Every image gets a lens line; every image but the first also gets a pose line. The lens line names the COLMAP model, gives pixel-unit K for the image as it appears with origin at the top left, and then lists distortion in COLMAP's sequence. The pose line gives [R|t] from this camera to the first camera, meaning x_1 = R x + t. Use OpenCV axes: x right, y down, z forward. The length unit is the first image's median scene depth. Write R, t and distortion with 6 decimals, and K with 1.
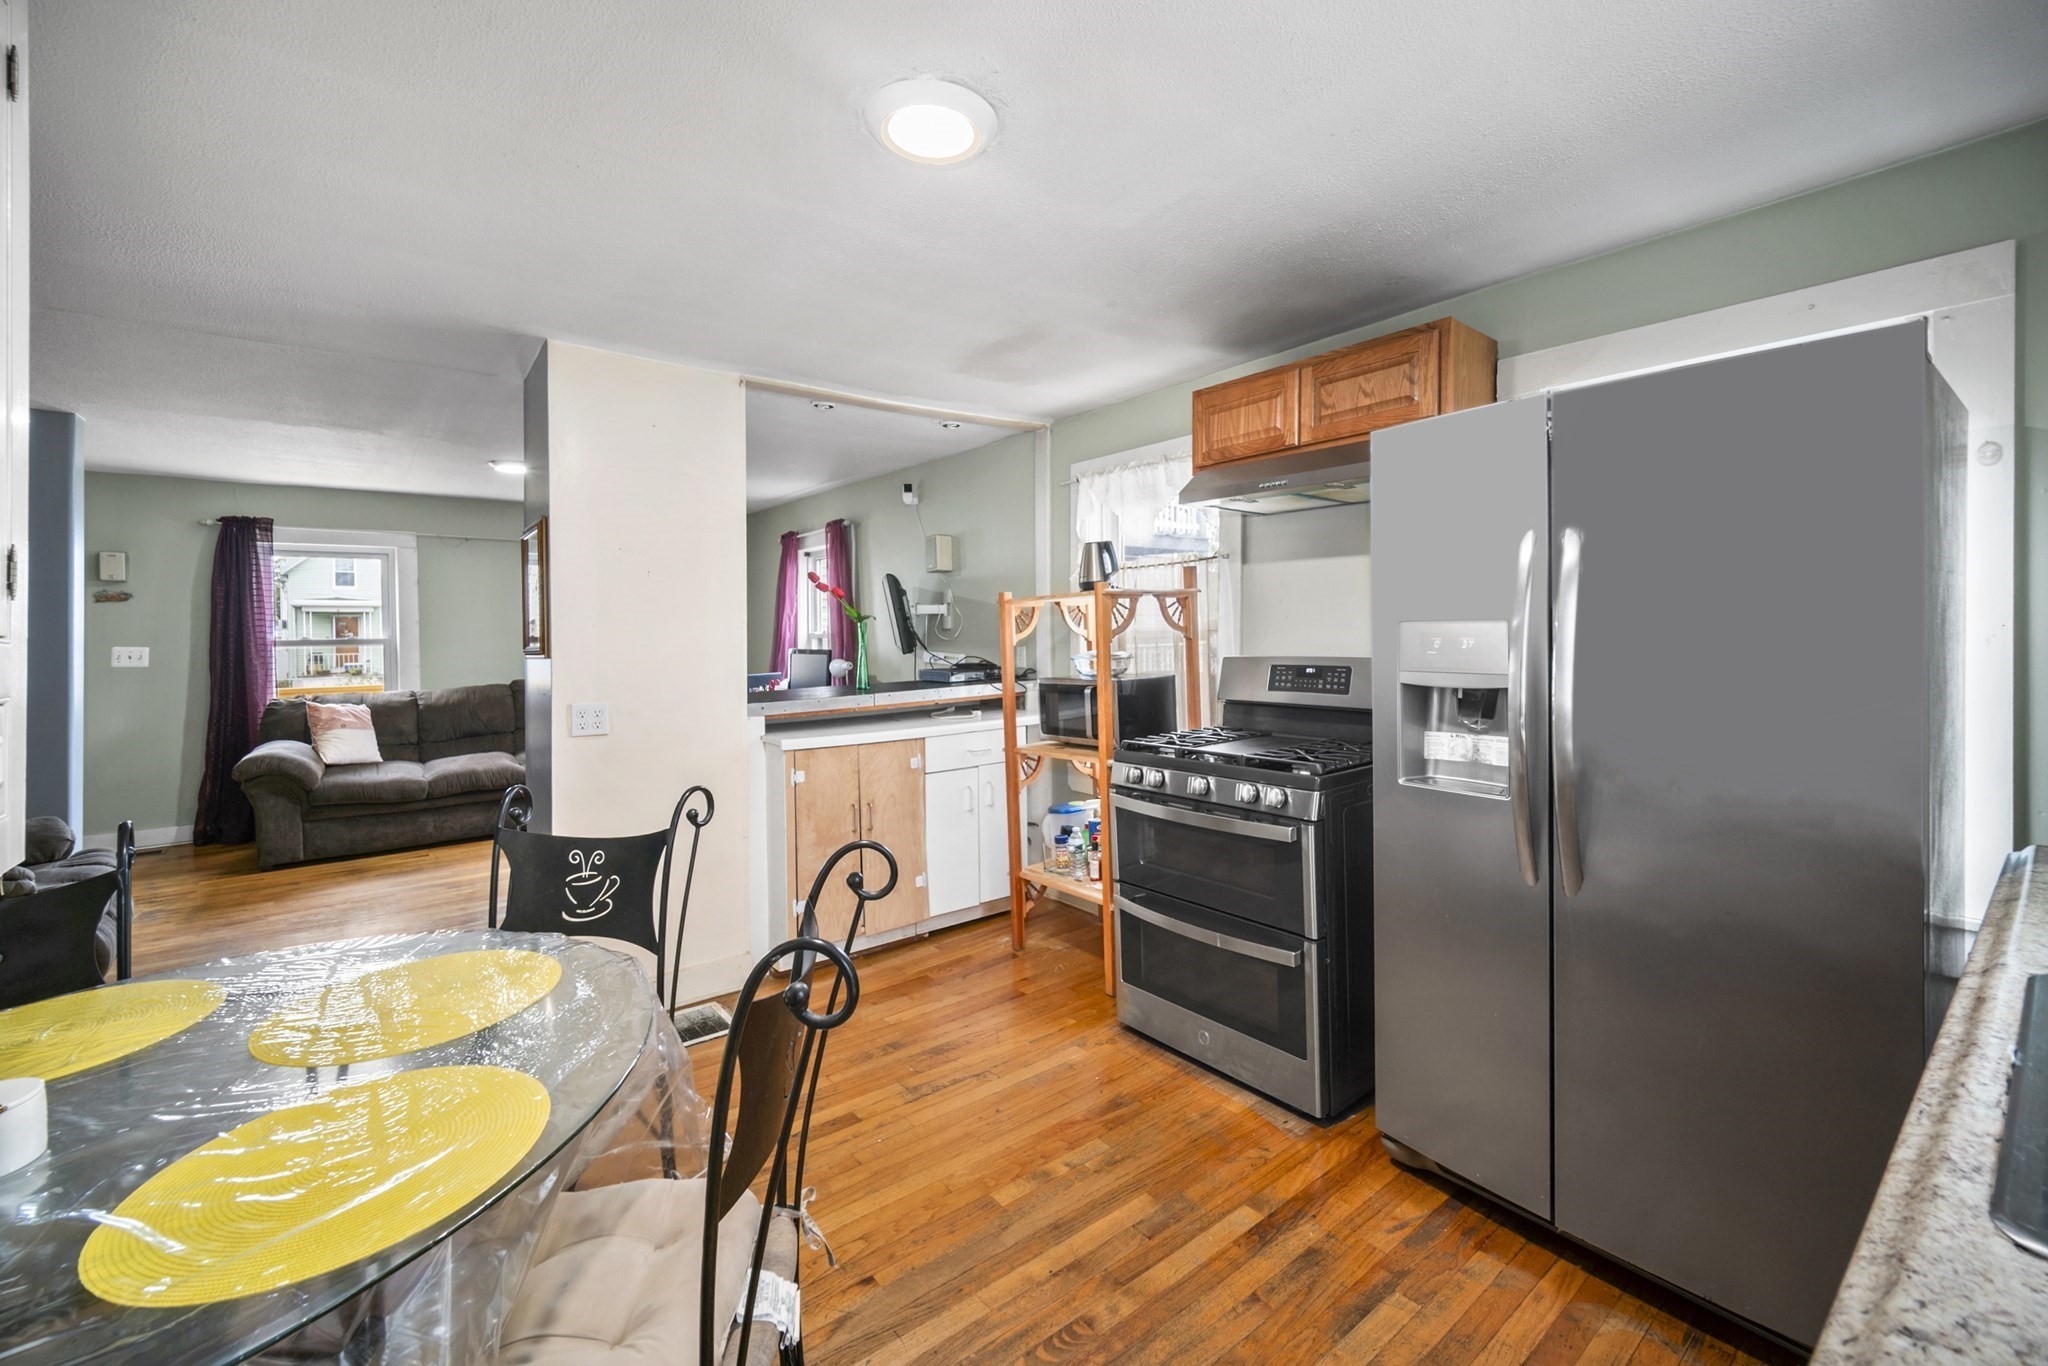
lens RADIAL K [[838.0, 0, 996.7], [0, 838.0, 639.6], [0, 0, 1]] dist [0.001552, -0.000301]
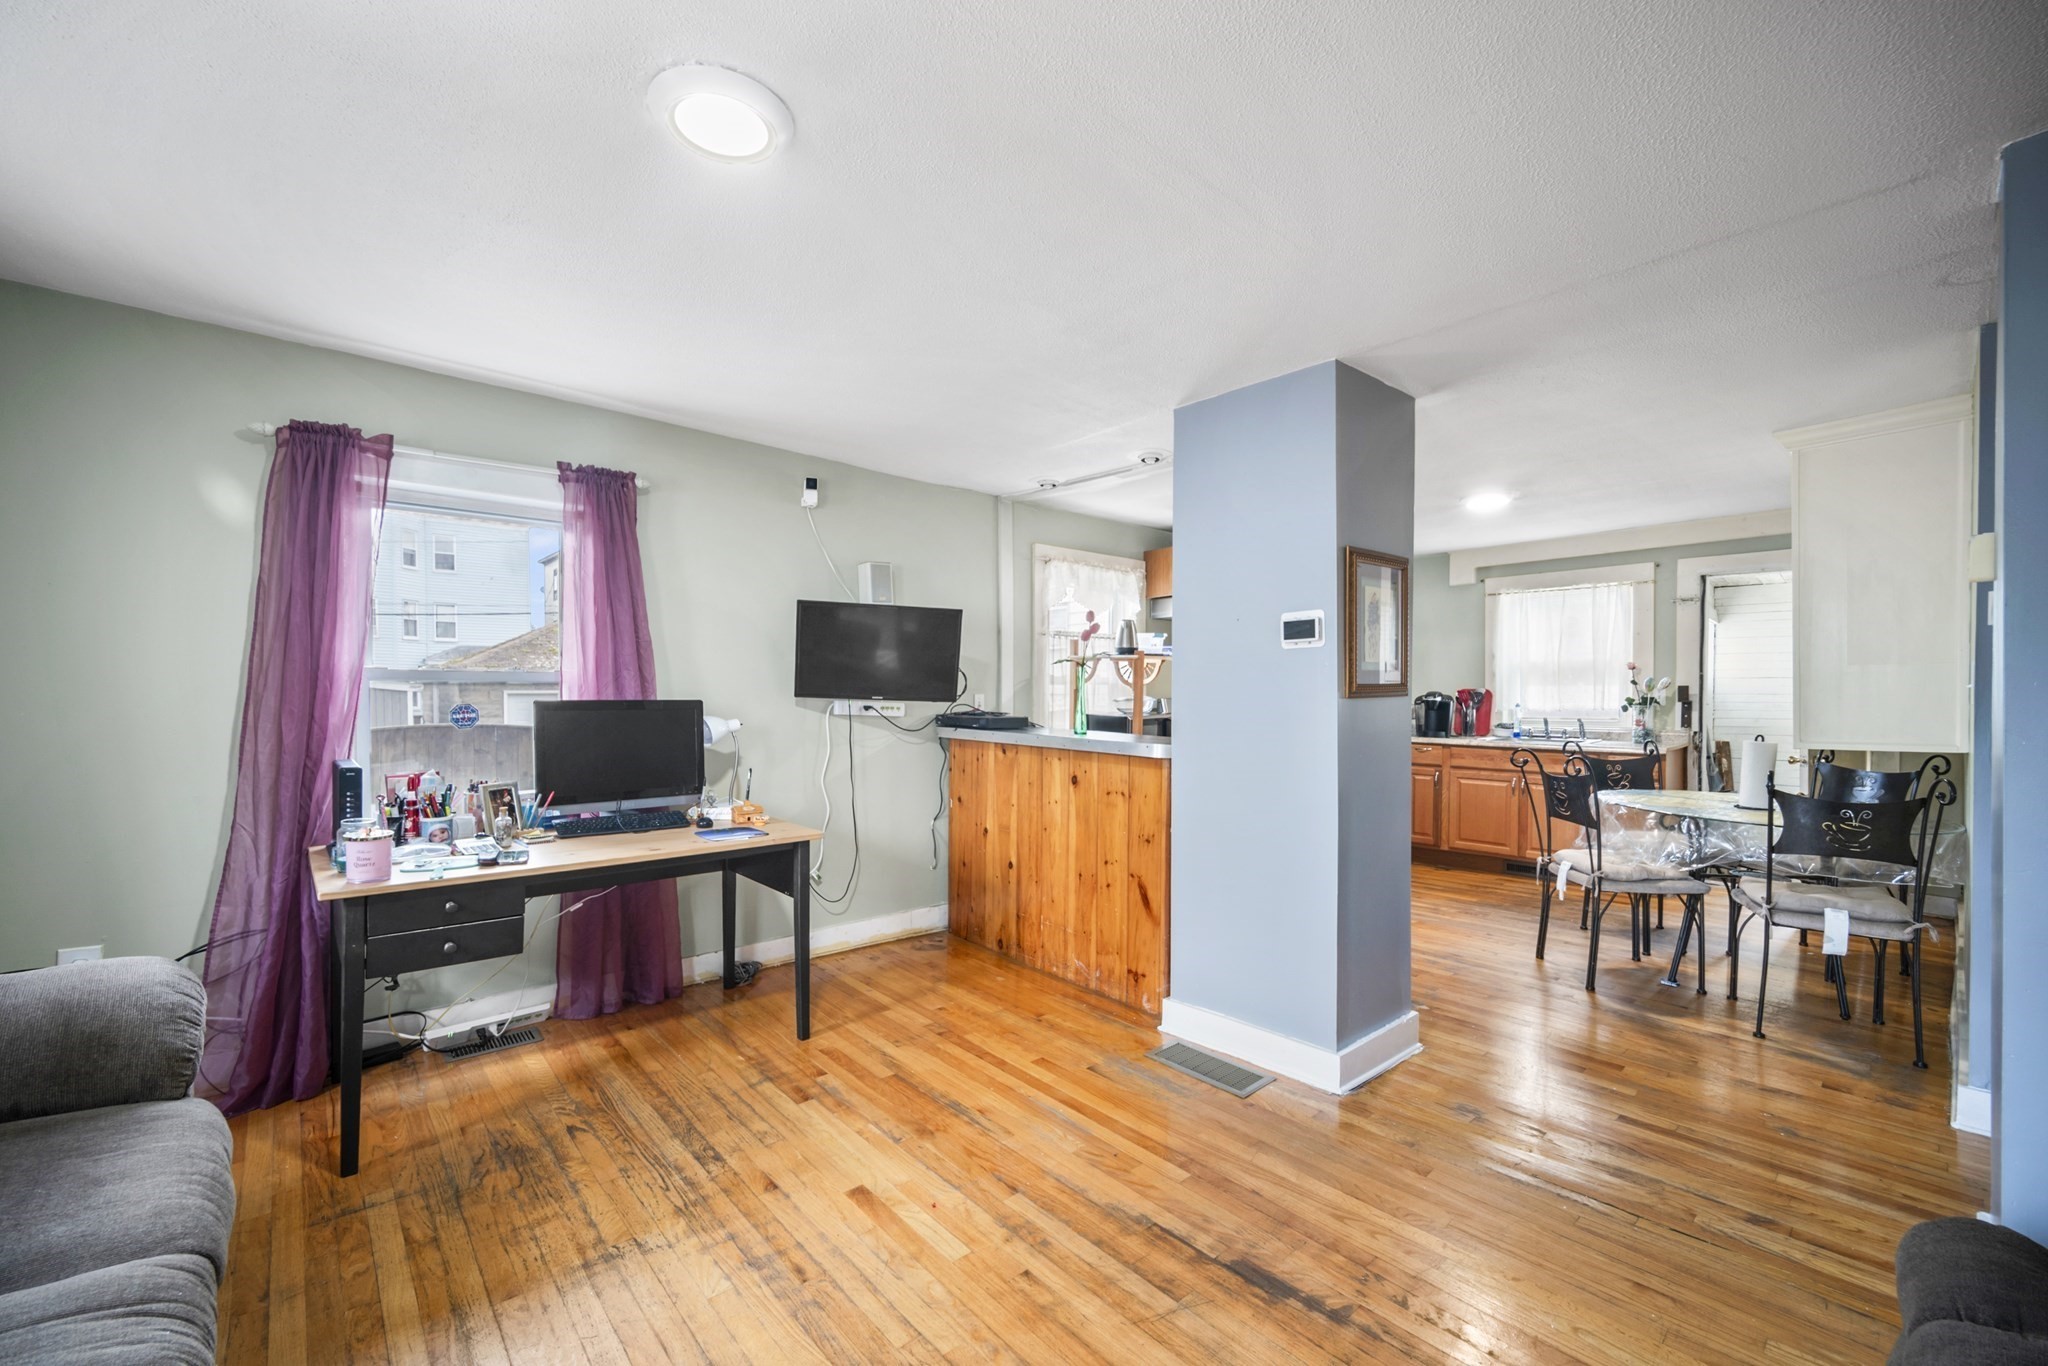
lens RADIAL K [[846.8, 0, 986.7], [0, 846.8, 702.8], [0, 0, 1]] dist [-0.000527, 0.000025]
pose [[-0.057361, -0.001654, 0.998352, -1.387878], [0.002925, 0.999994, 0.001825, 0.023687], [-0.998349, 0.003025, -0.057356, 1.406233]]
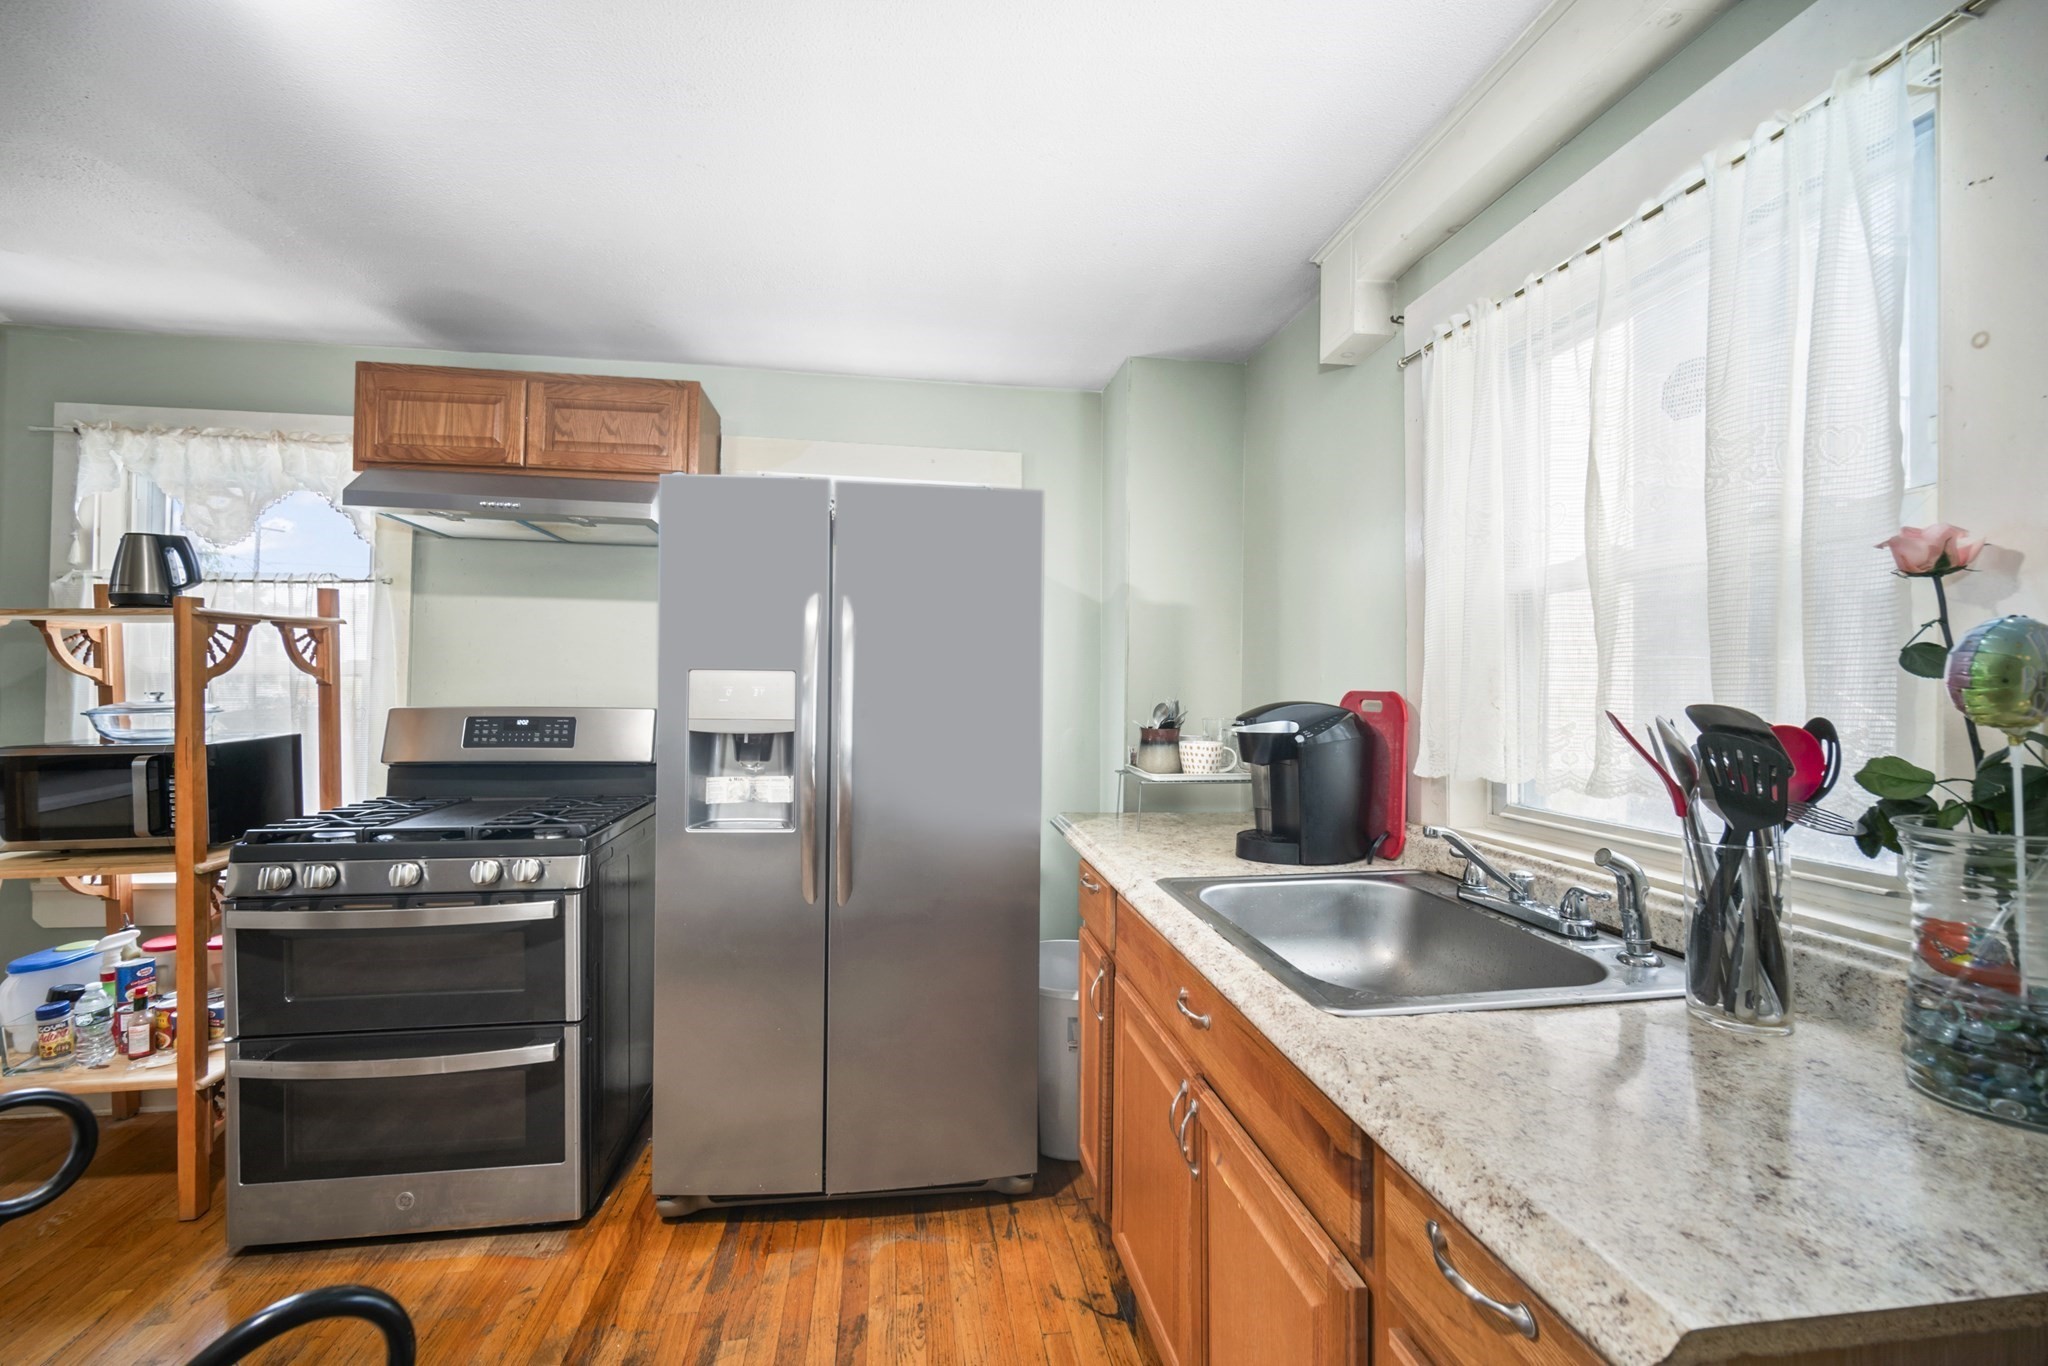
lens RADIAL K [[828.2, 0, 992.6], [0, 828.2, 681.4], [0, 0, 1]] dist [0.001658, 0.000232]
pose [[0.502188, 0.020930, 0.864505, -0.120924], [-0.009475, 0.999780, -0.018701, 0.004675], [-0.864706, 0.001200, 0.502276, 0.118735]]
